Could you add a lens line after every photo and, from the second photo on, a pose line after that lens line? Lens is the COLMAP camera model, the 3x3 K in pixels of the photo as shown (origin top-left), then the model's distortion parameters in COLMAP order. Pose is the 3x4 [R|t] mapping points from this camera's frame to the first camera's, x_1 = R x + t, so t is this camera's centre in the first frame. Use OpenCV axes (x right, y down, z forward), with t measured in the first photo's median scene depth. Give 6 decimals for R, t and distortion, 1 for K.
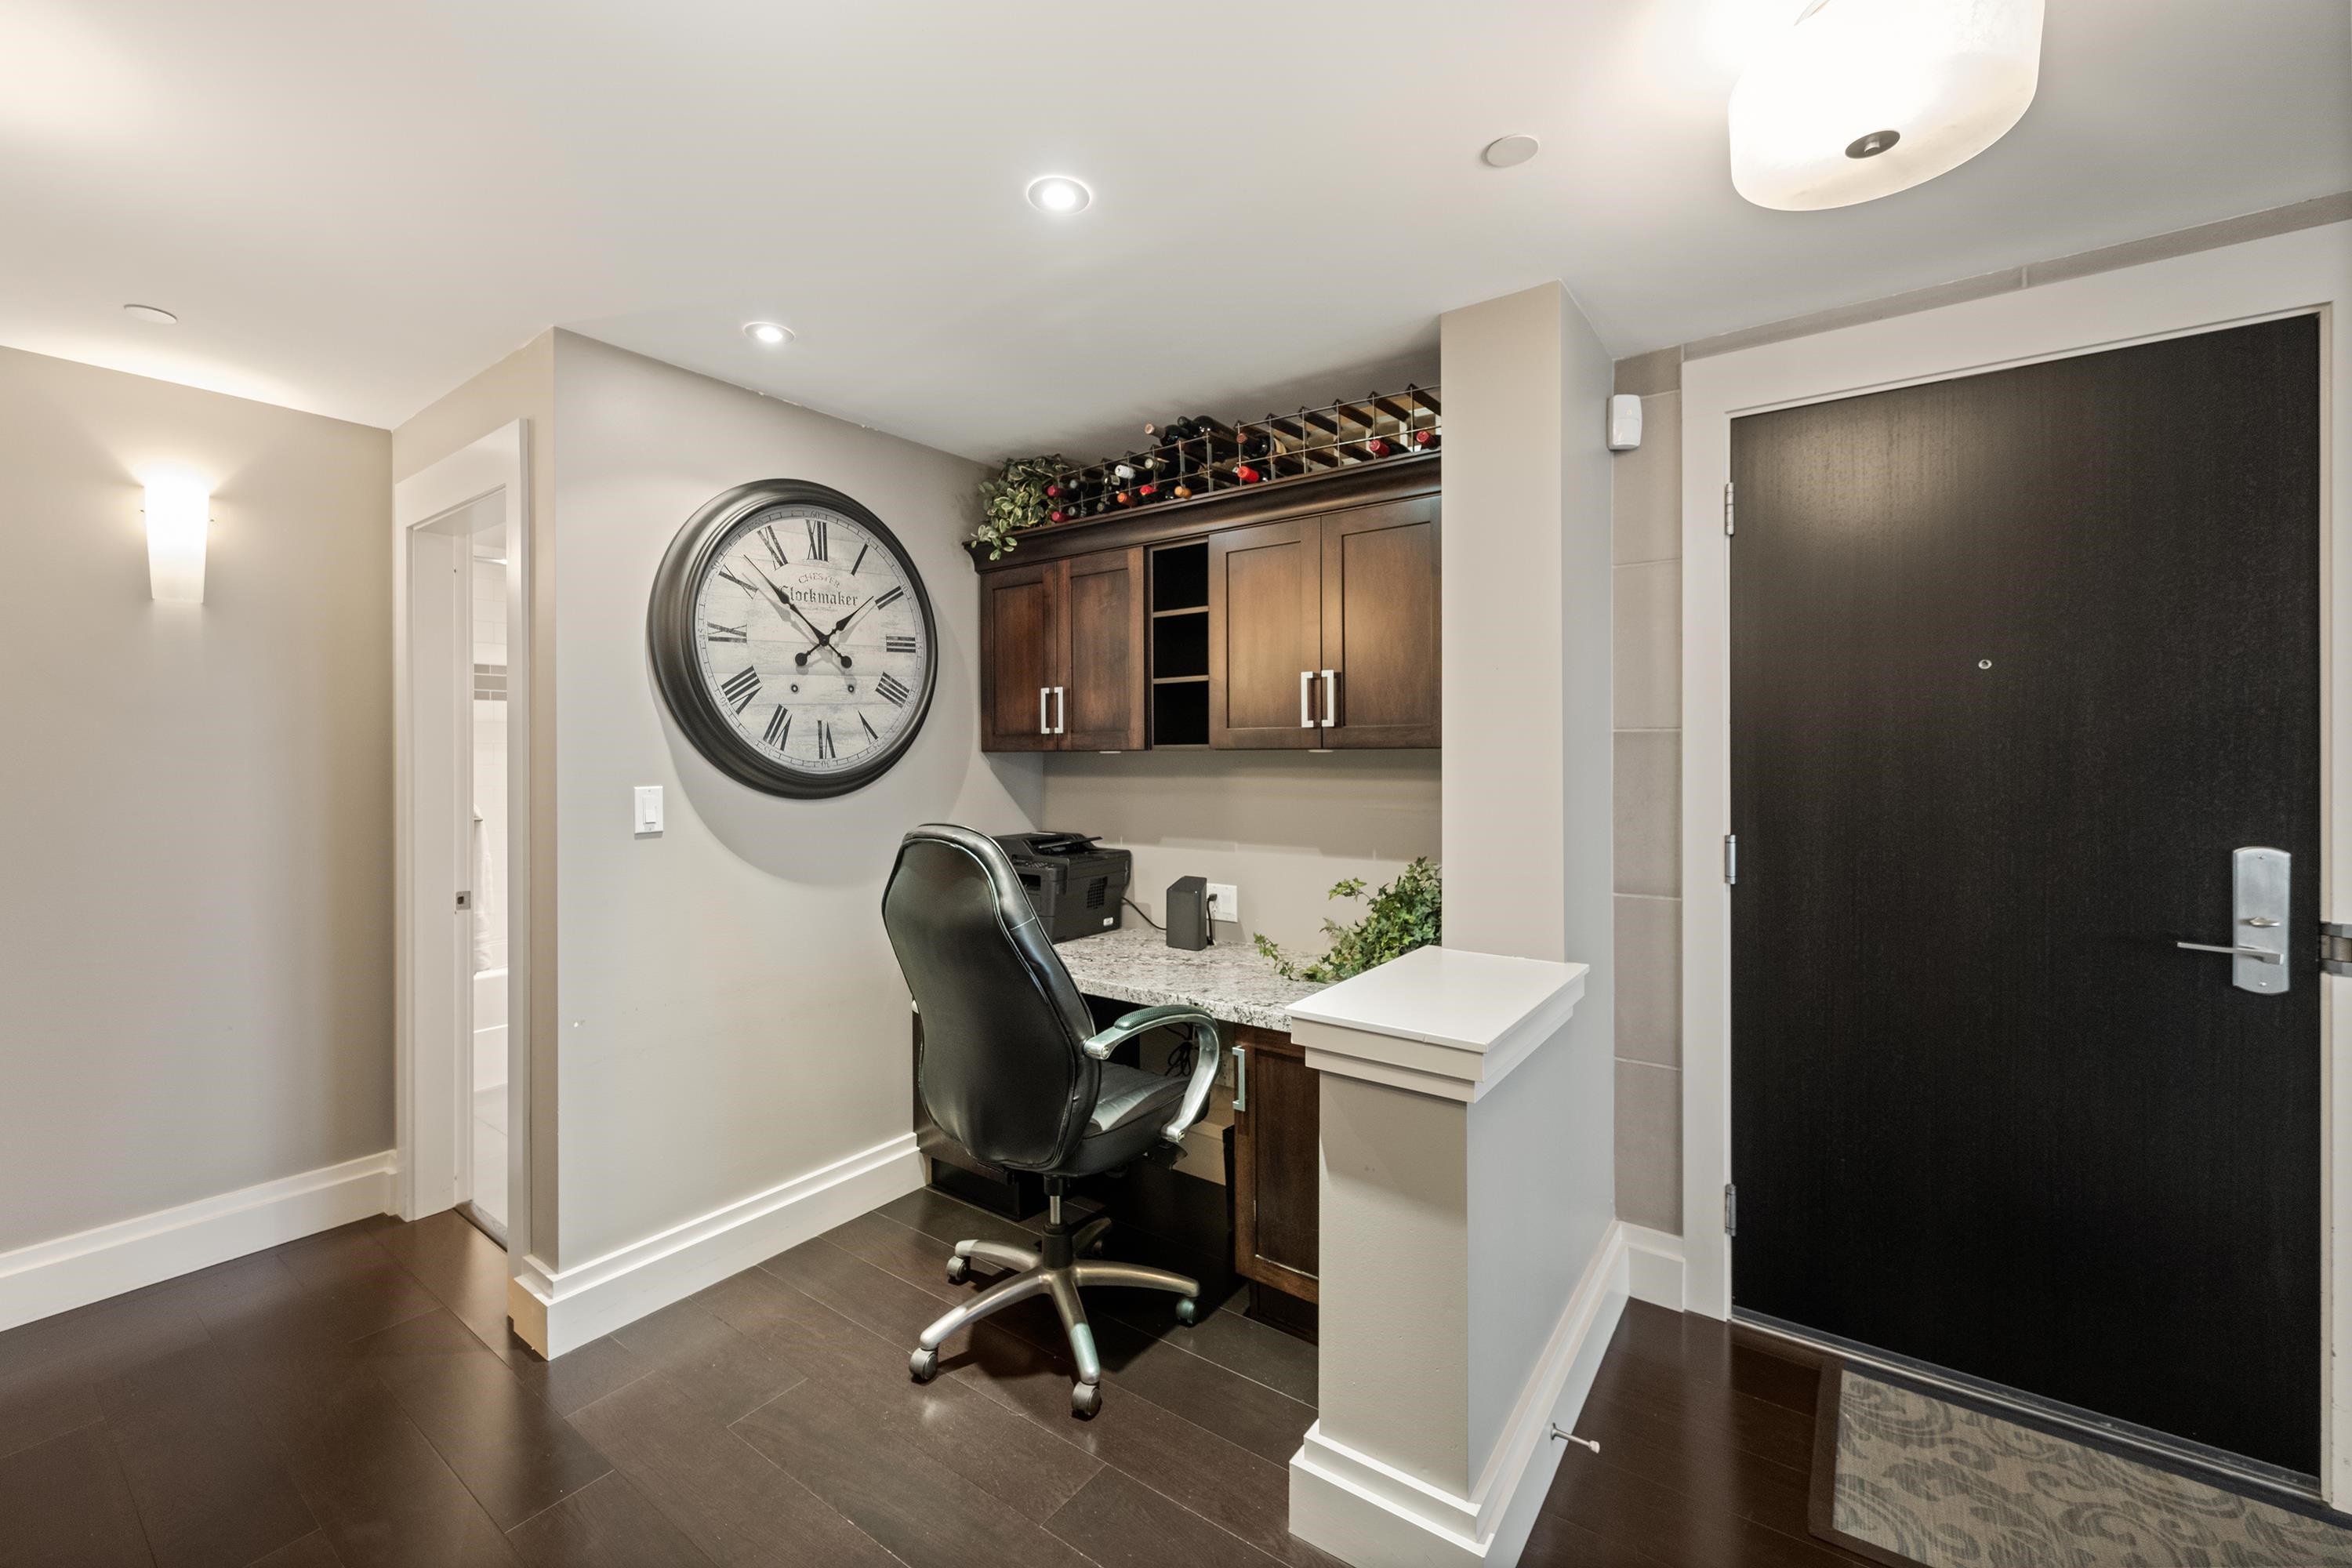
lens RADIAL K [[948.9, 0, 1139.4], [0, 948.9, 752.5], [0, 0, 1]] dist [0.000358, 0.000118]
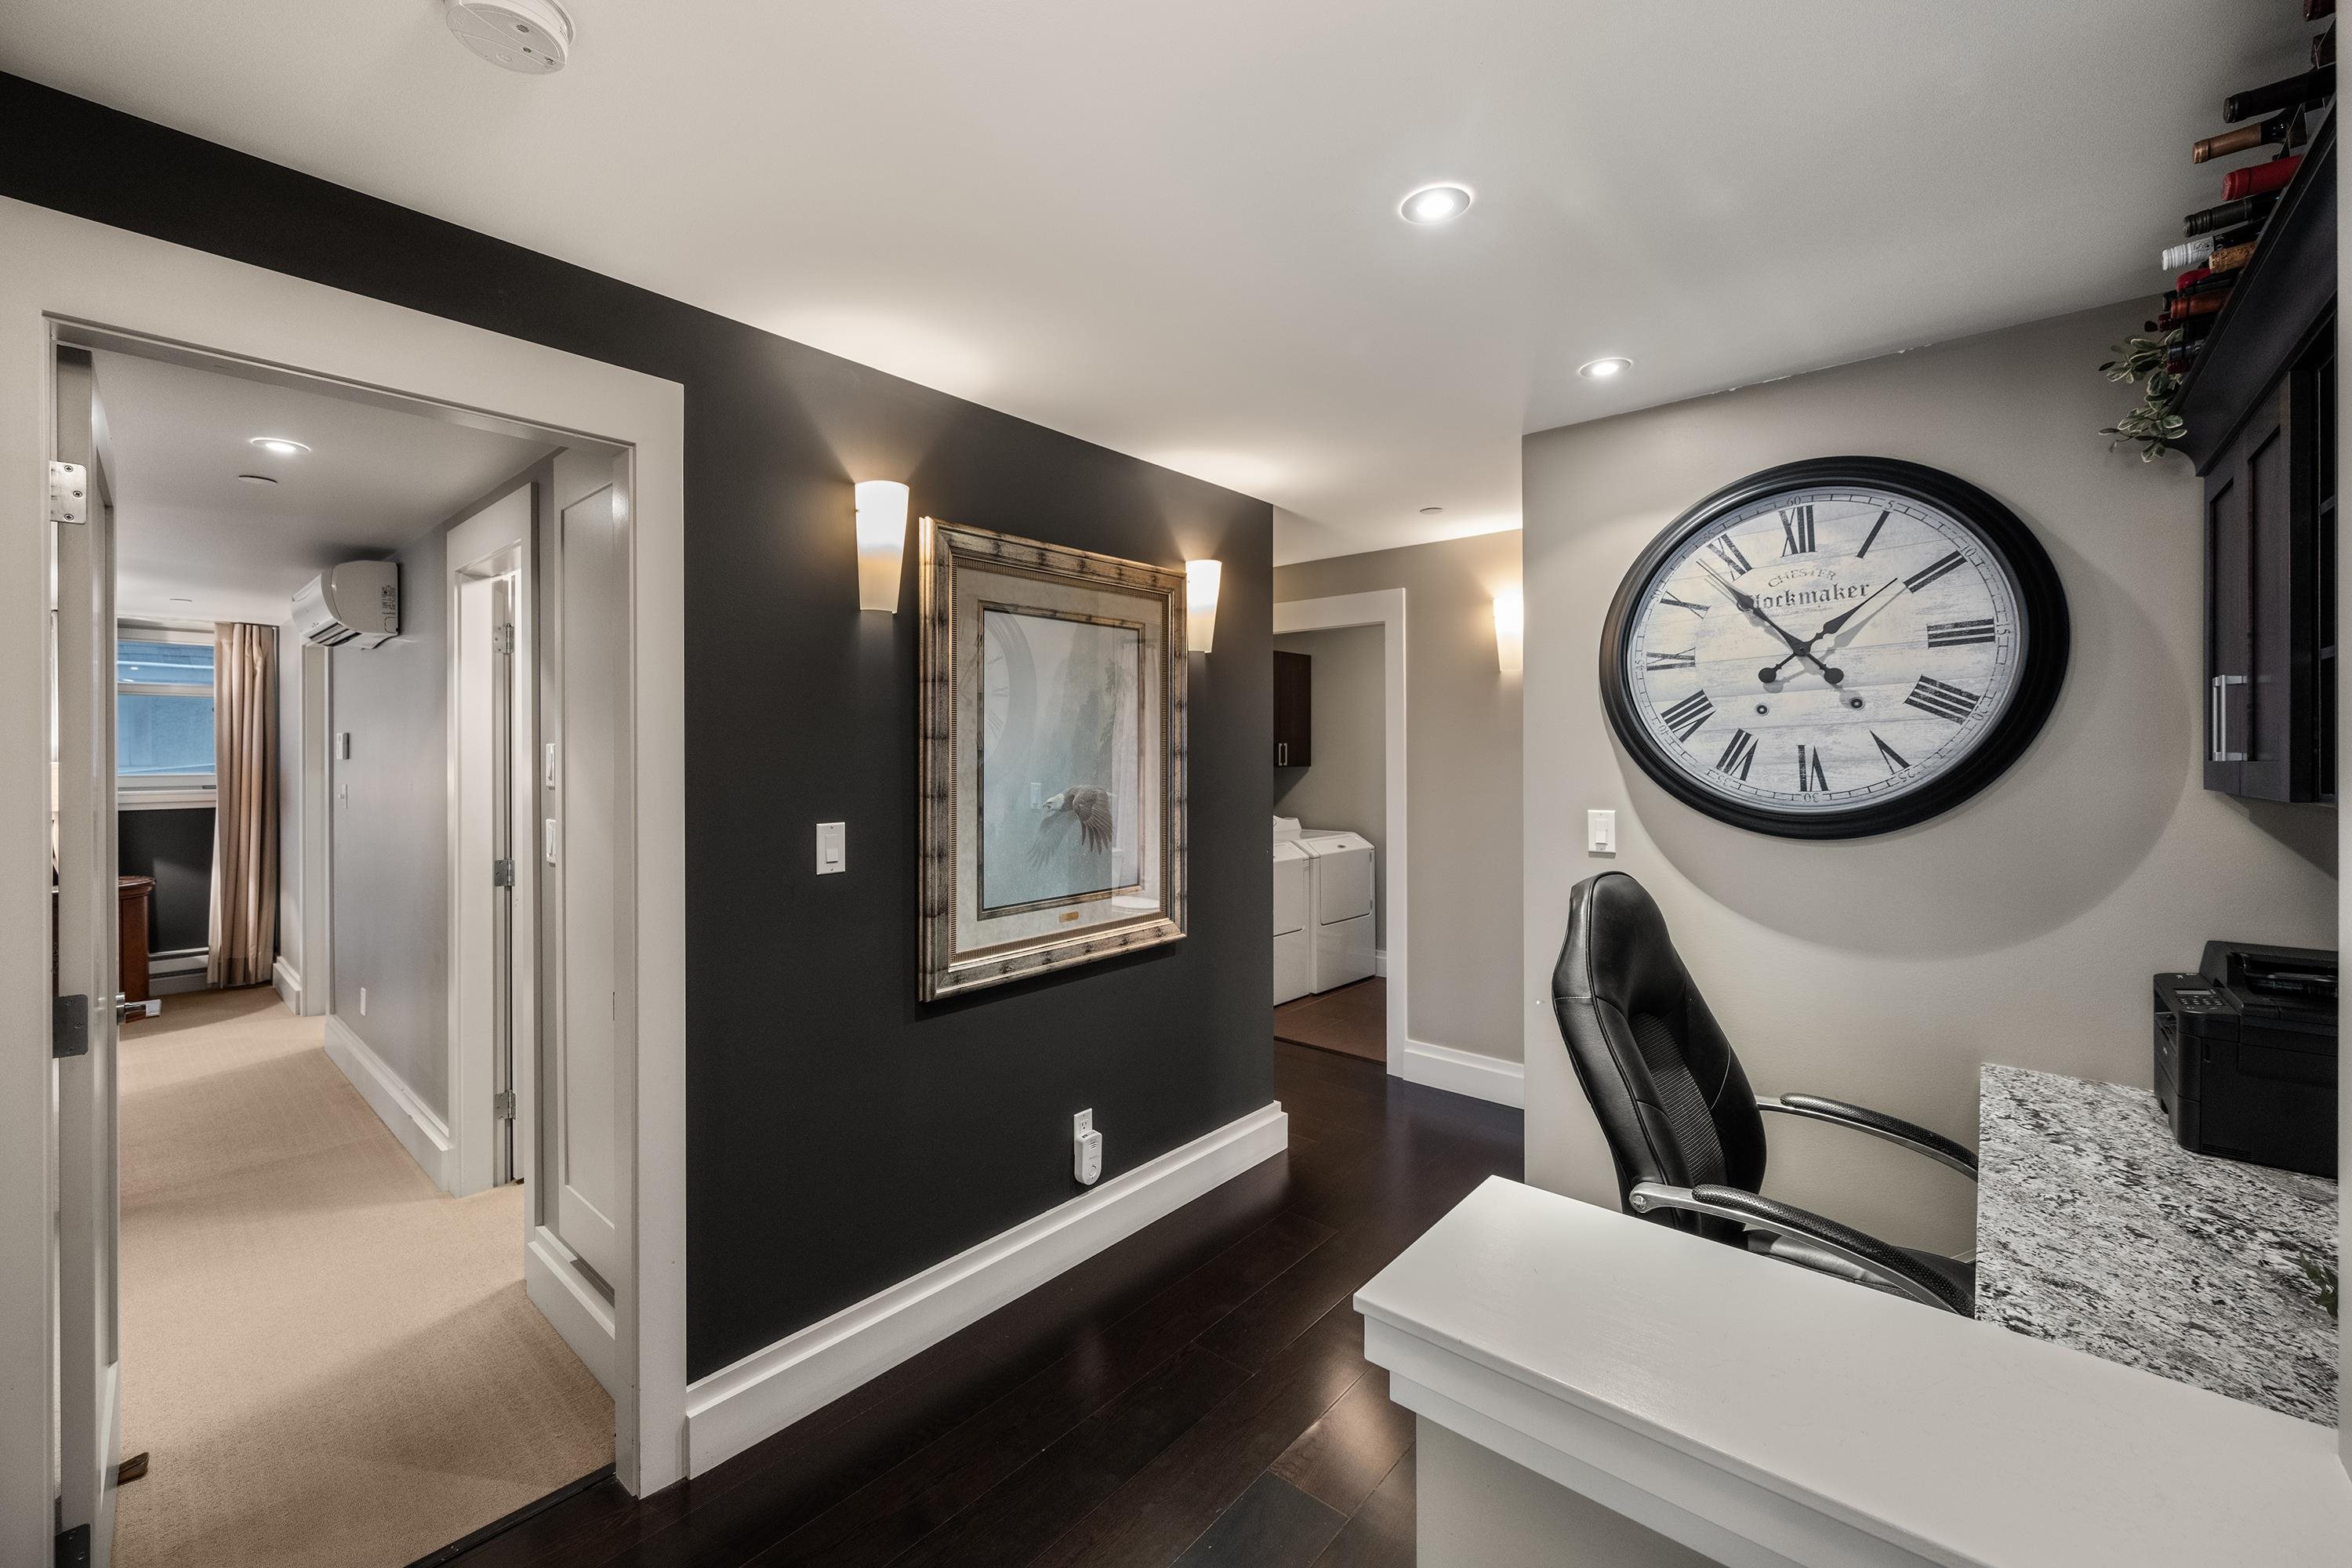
lens RADIAL K [[948.9, 0, 1139.4], [0, 948.9, 752.5], [0, 0, 1]] dist [0.000358, 0.000118]
pose [[-0.082583, 0.002103, -0.996582, 0.550828], [0.000169, 0.999998, 0.002096, -0.029624], [0.996584, 0.000005, -0.082583, 0.495115]]
